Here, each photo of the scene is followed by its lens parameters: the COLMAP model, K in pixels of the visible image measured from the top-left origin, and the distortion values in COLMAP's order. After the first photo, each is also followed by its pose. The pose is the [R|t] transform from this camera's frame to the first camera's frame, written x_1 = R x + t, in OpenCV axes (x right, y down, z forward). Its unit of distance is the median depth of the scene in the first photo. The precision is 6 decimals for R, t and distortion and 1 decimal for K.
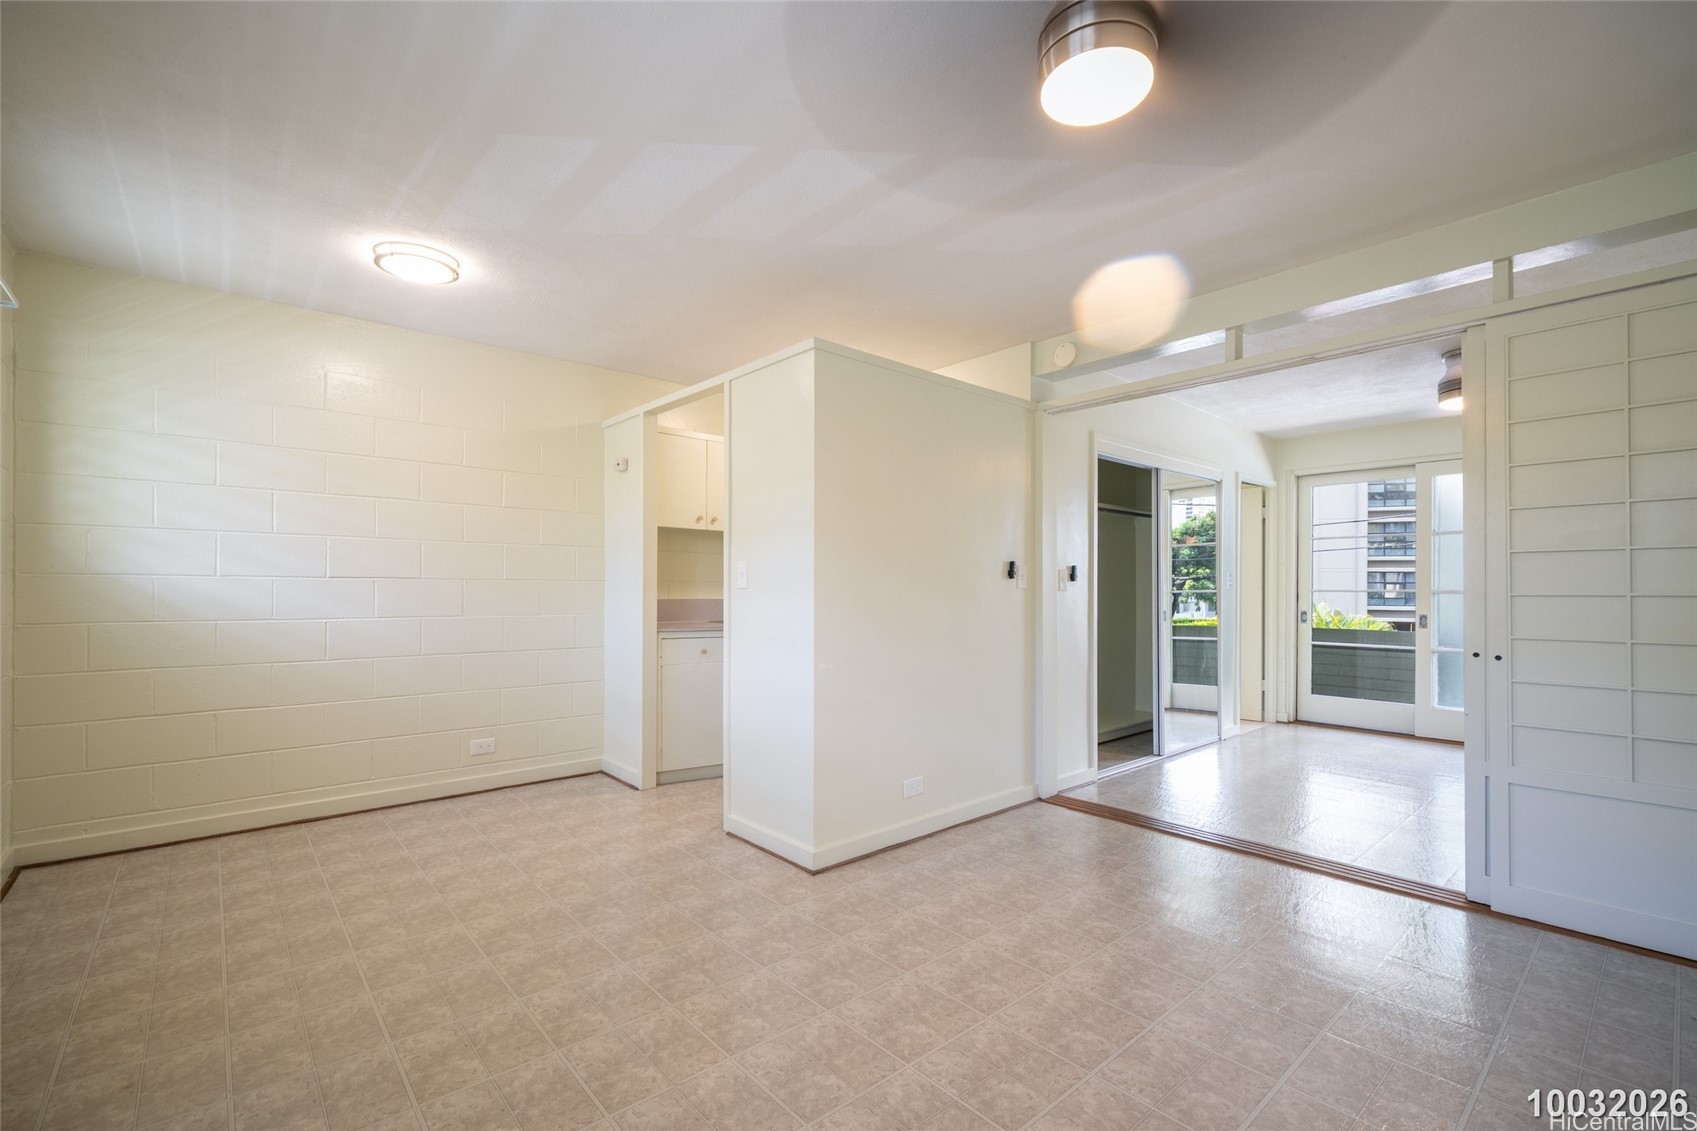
lens RADIAL K [[753.1, 0, 849.2], [0, 753.1, 572.3], [0, 0, 1]] dist [0.001117, -0.000433]
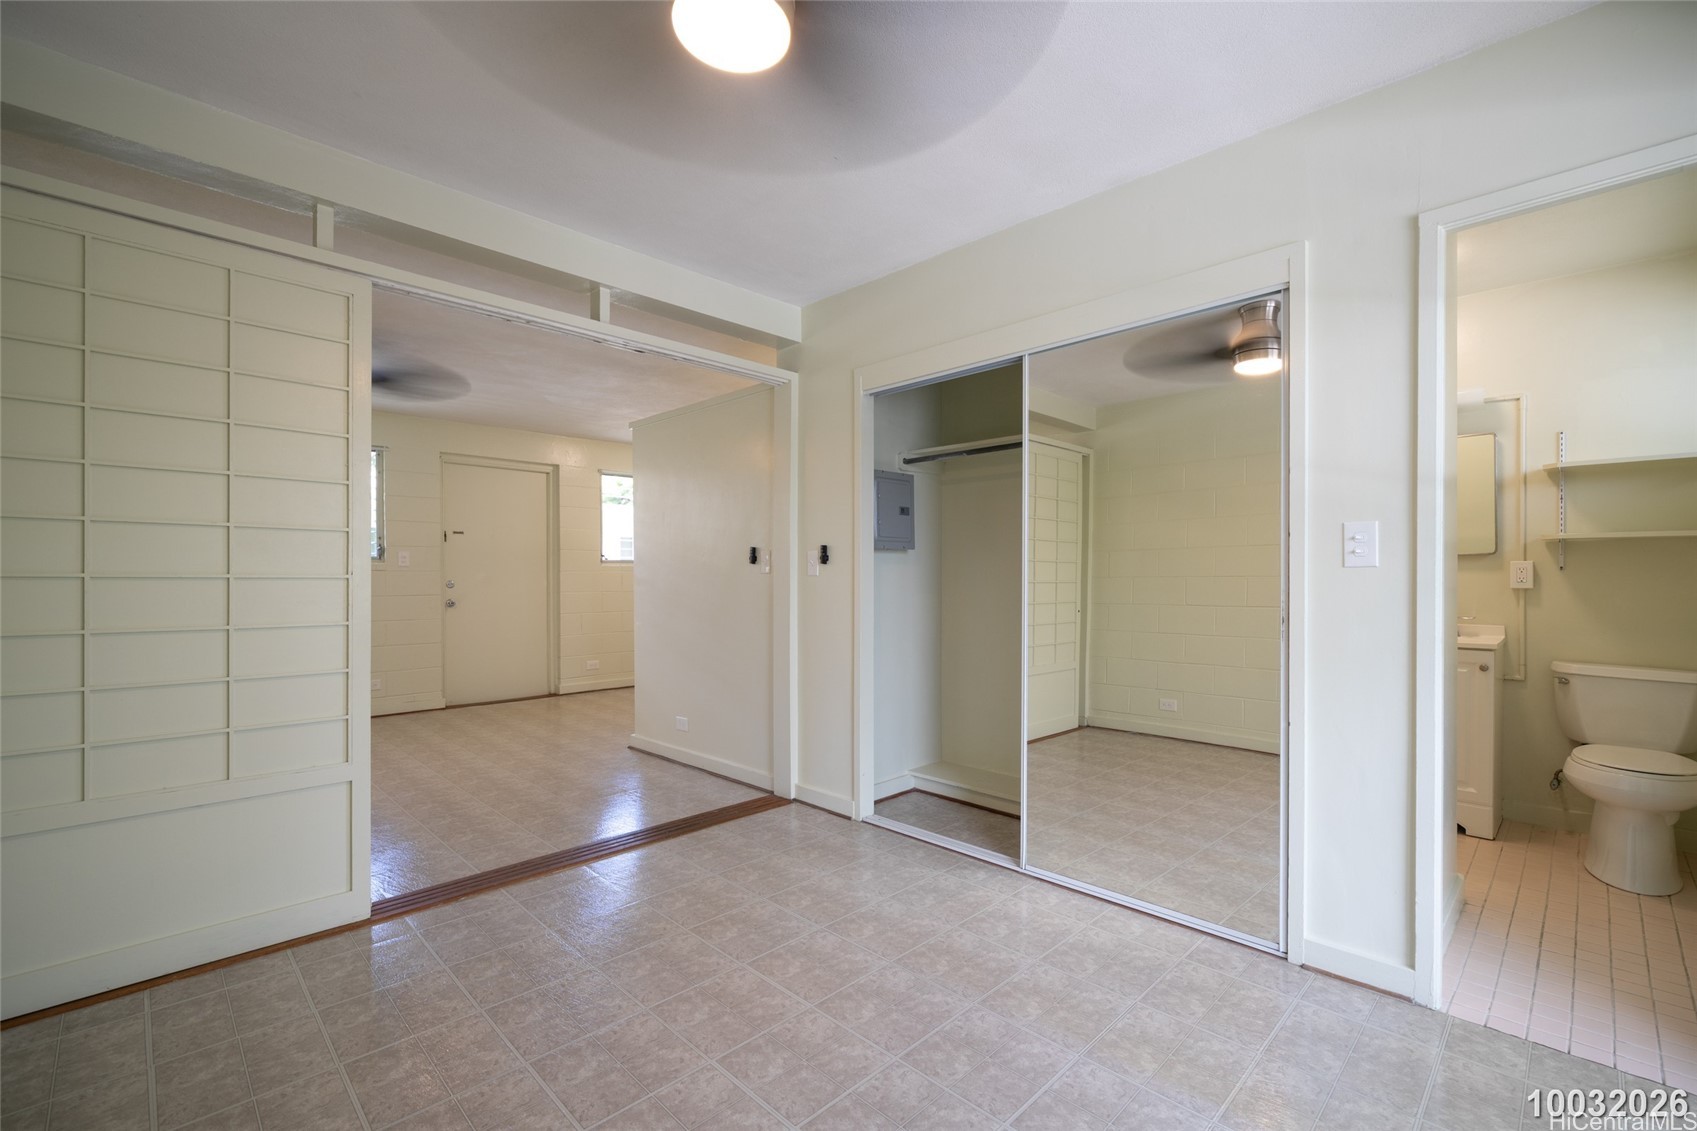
lens RADIAL K [[726.3, 0, 868.3], [0, 726.3, 577.6], [0, 0, 1]] dist [-0.004936, 0.001046]
pose [[0.068717, -0.002704, -0.997633, 0.418616], [0.028551, 0.999592, -0.000743, 0.010772], [0.997228, -0.028432, 0.068766, 0.375301]]
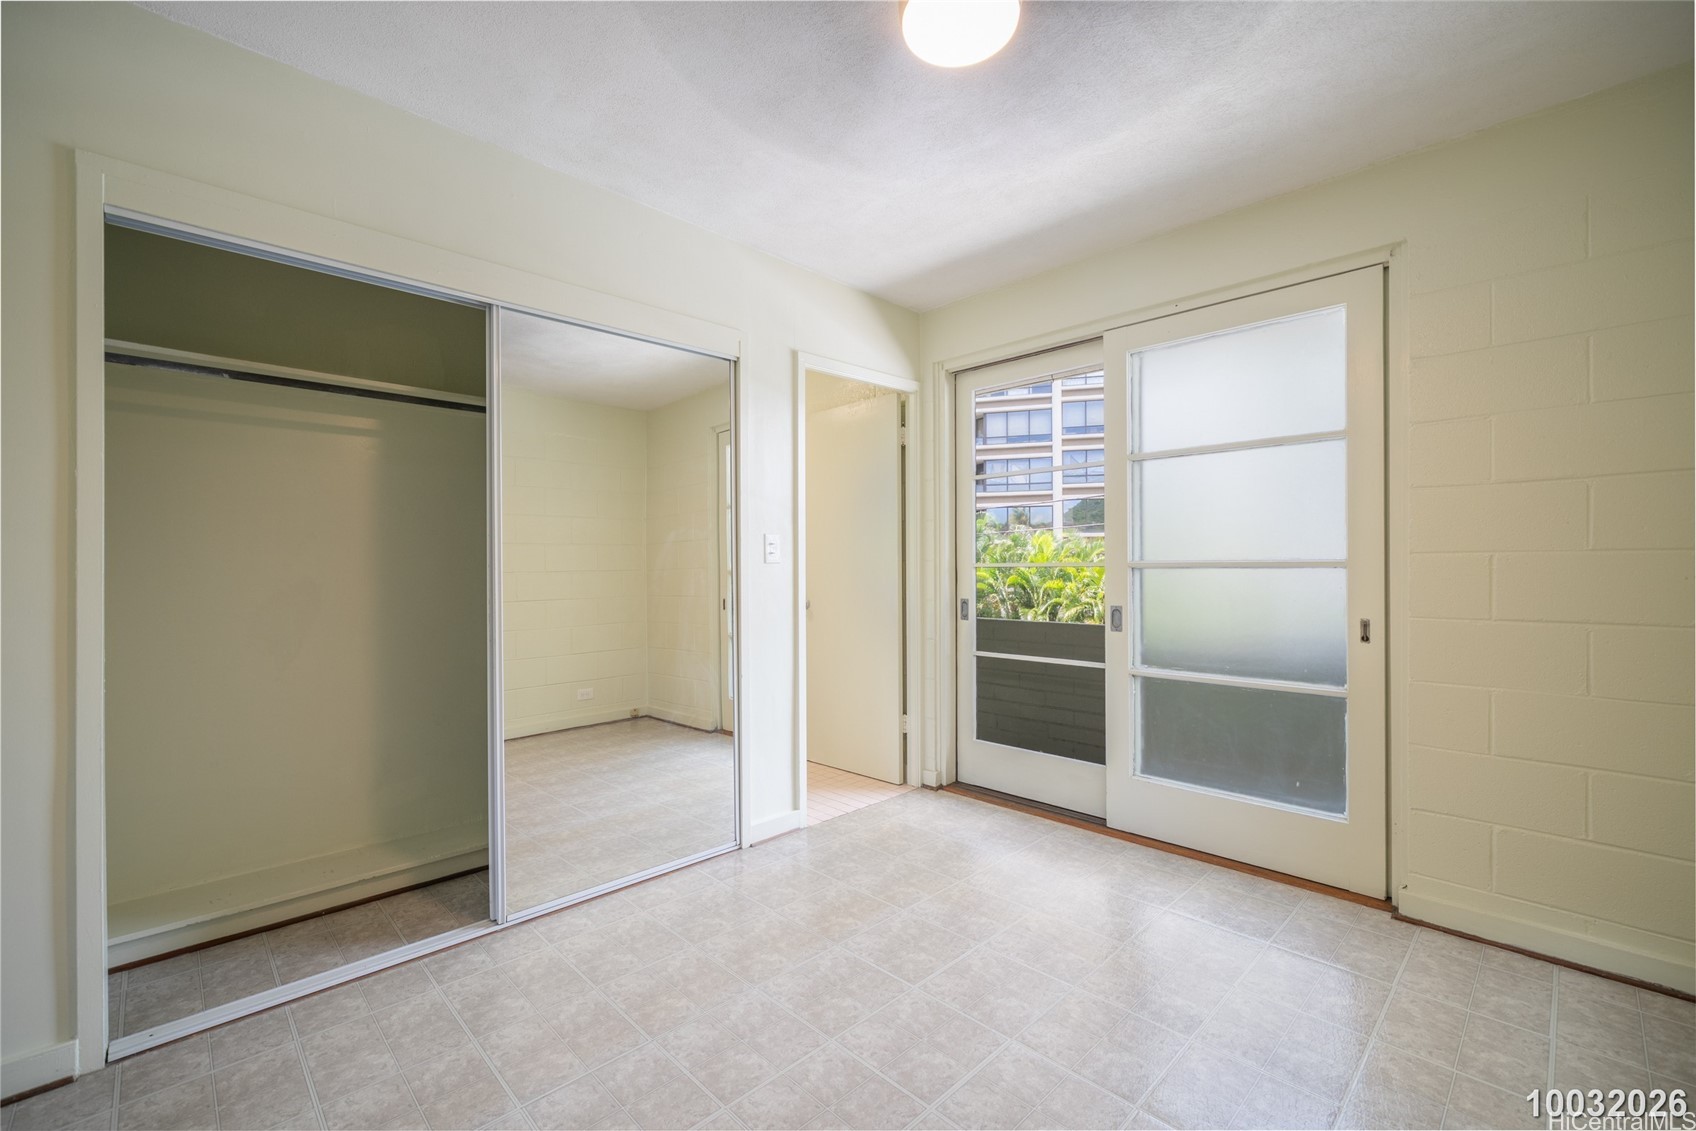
lens RADIAL K [[723.6, 0, 848.0], [0, 723.6, 565.5], [0, 0, 1]] dist [-0.001221, 0.000088]
pose [[0.998522, -0.008537, 0.053672, 0.058557], [0.007403, 0.999746, 0.021297, 0.001385], [-0.053840, -0.020868, 0.998331, 0.052677]]
